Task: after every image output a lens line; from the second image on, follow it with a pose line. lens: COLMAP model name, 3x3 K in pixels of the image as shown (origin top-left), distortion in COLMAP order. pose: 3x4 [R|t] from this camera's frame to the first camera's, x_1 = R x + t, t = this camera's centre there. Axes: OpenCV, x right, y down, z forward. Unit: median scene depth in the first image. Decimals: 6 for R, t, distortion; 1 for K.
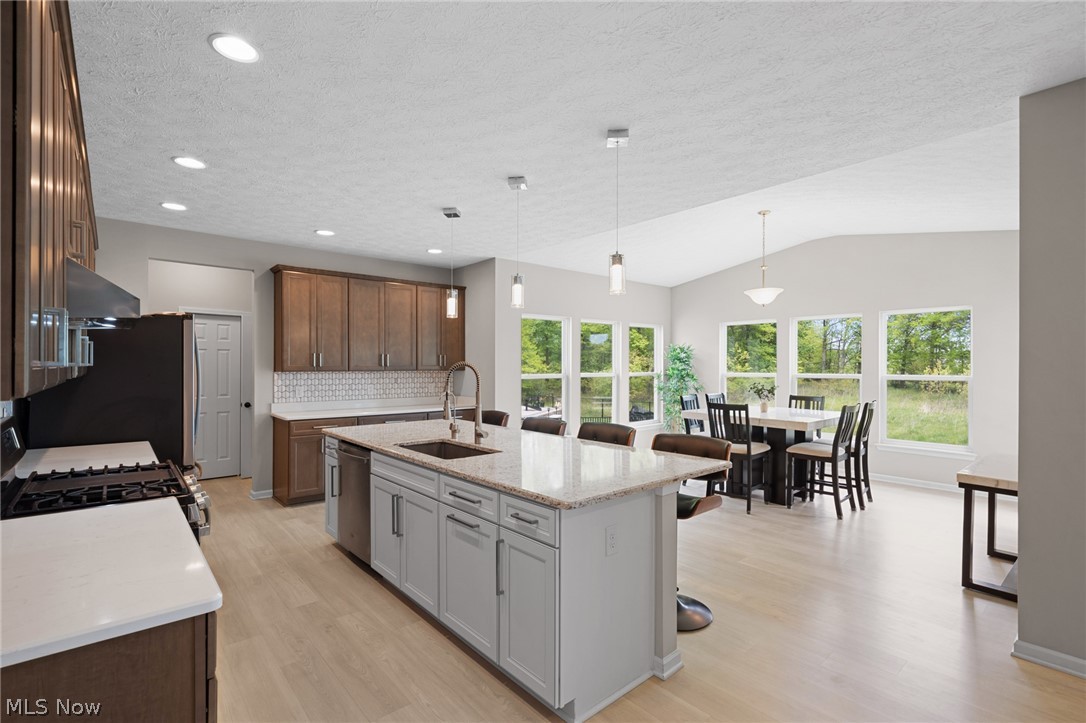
lens RADIAL K [[498.1, 0, 543.3], [0, 498.1, 364.3], [0, 0, 1]] dist [-0.000350, 0.001273]
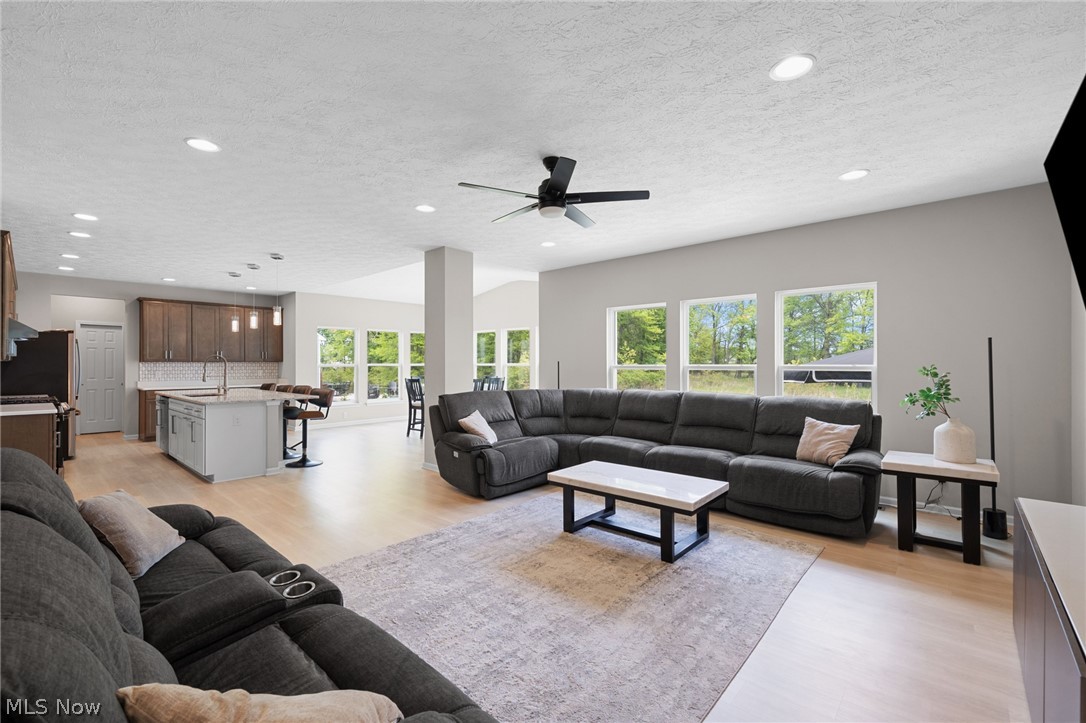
lens RADIAL K [[467.9, 0, 546.9], [0, 467.9, 361.5], [0, 0, 1]] dist [-0.001126, 0.000769]
pose [[0.992161, -0.002815, 0.124933, 0.600460], [0.002777, 0.999996, 0.000478, 0.016466], [-0.124933, -0.000127, 0.992165, -0.695065]]
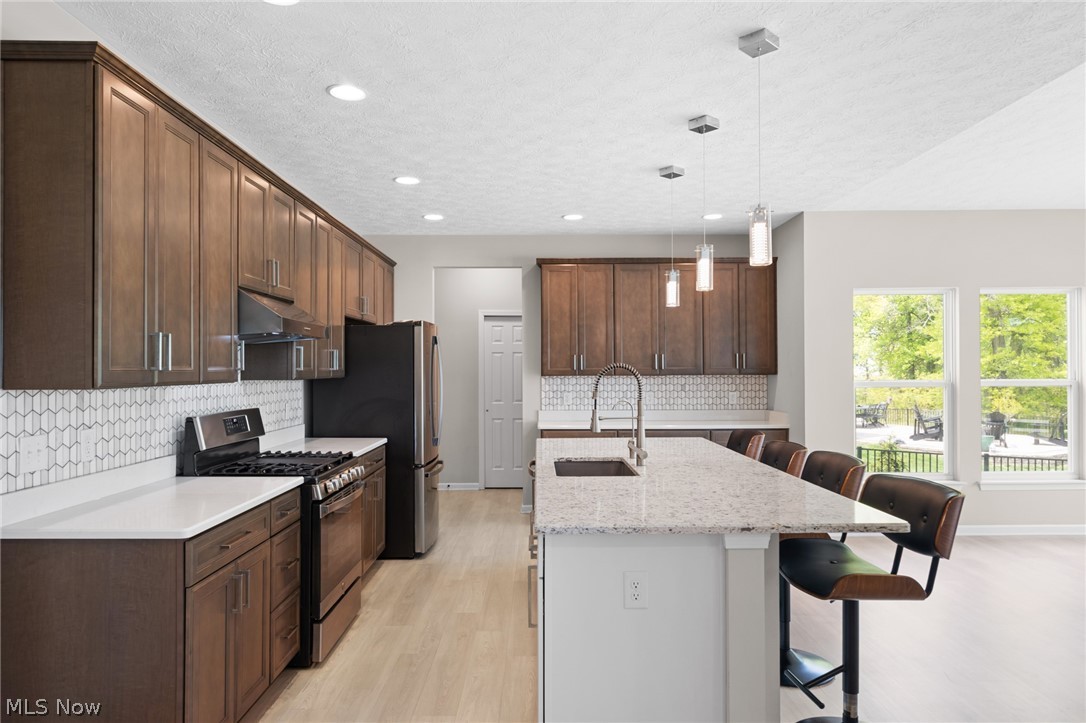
lens RADIAL K [[701.1, 0, 541.1], [0, 701.1, 362.4], [0, 0, 1]] dist [0.004426, 0.001738]
pose [[0.757135, -0.010377, -0.653177, 0.303439], [0.006697, 0.999945, -0.008124, 0.001149], [0.653225, 0.001776, 0.757162, 0.028061]]
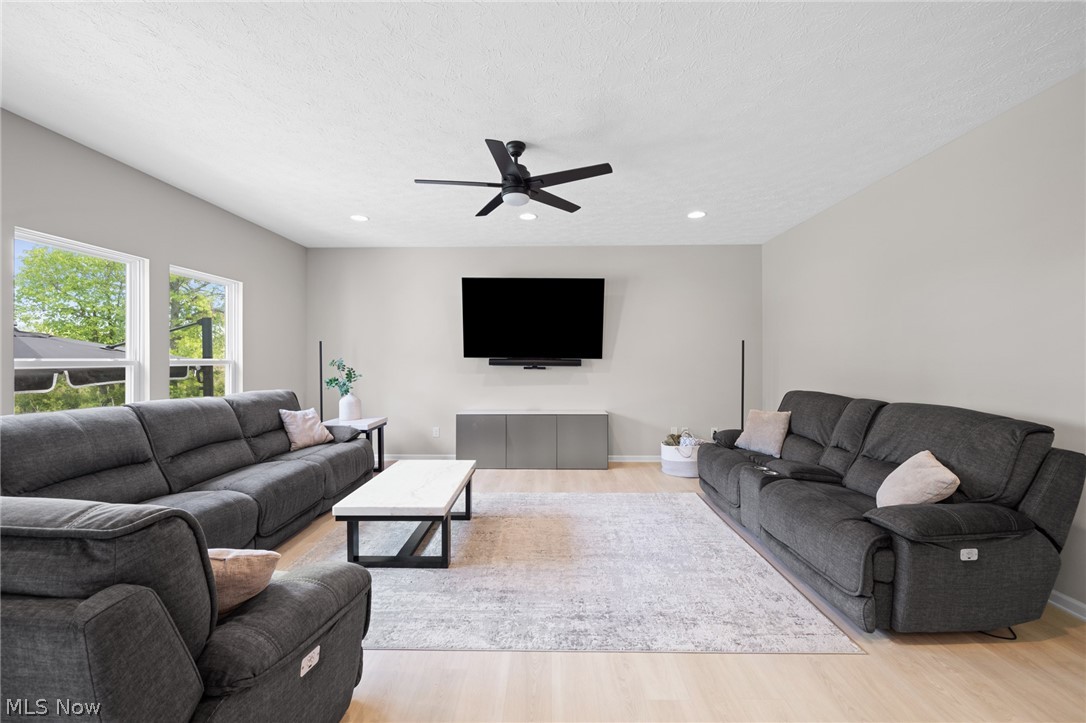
lens RADIAL K [[449.6, 0, 536.0], [0, 449.6, 362.6], [0, 0, 1]] dist [0.001167, 0.000178]
pose [[-0.730081, -0.005211, 0.683340, 0.269682], [-0.002410, 0.999984, 0.005050, 0.025895], [-0.683356, 0.002040, -0.730082, 0.330307]]
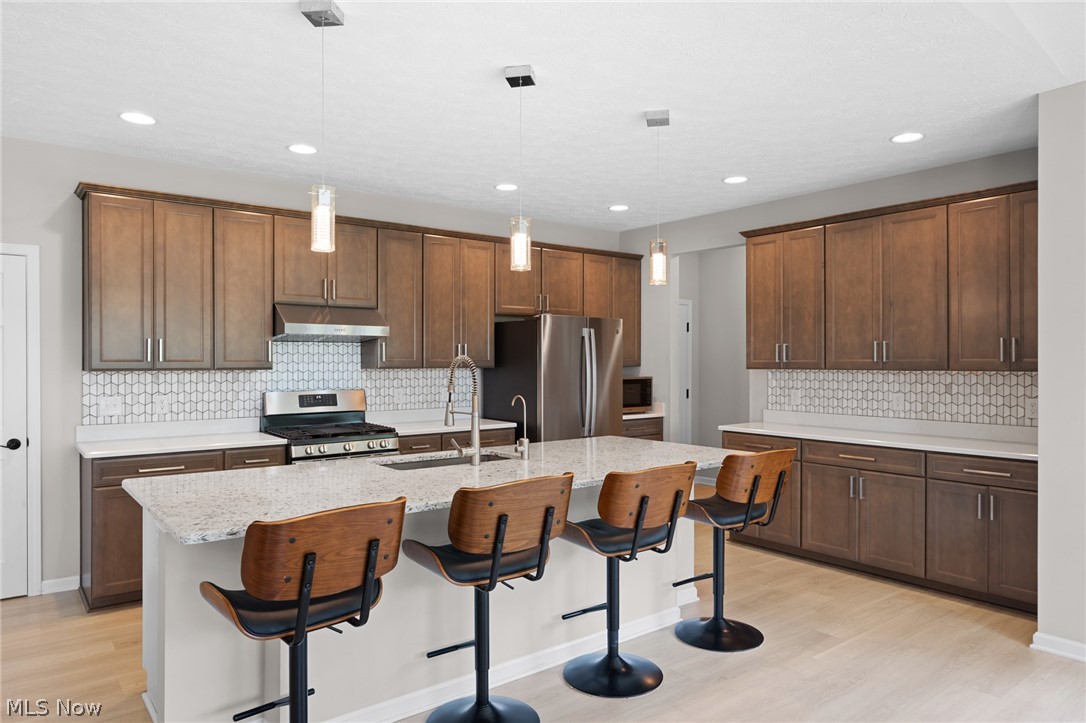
lens RADIAL K [[691.6, 0, 539.5], [0, 691.6, 359.1], [0, 0, 1]] dist [-0.003177, -0.002139]
pose [[-0.055907, -0.005462, -0.998421, 0.560447], [0.003667, 0.999977, -0.005676, 0.004569], [0.998429, -0.003979, -0.055885, 0.722859]]
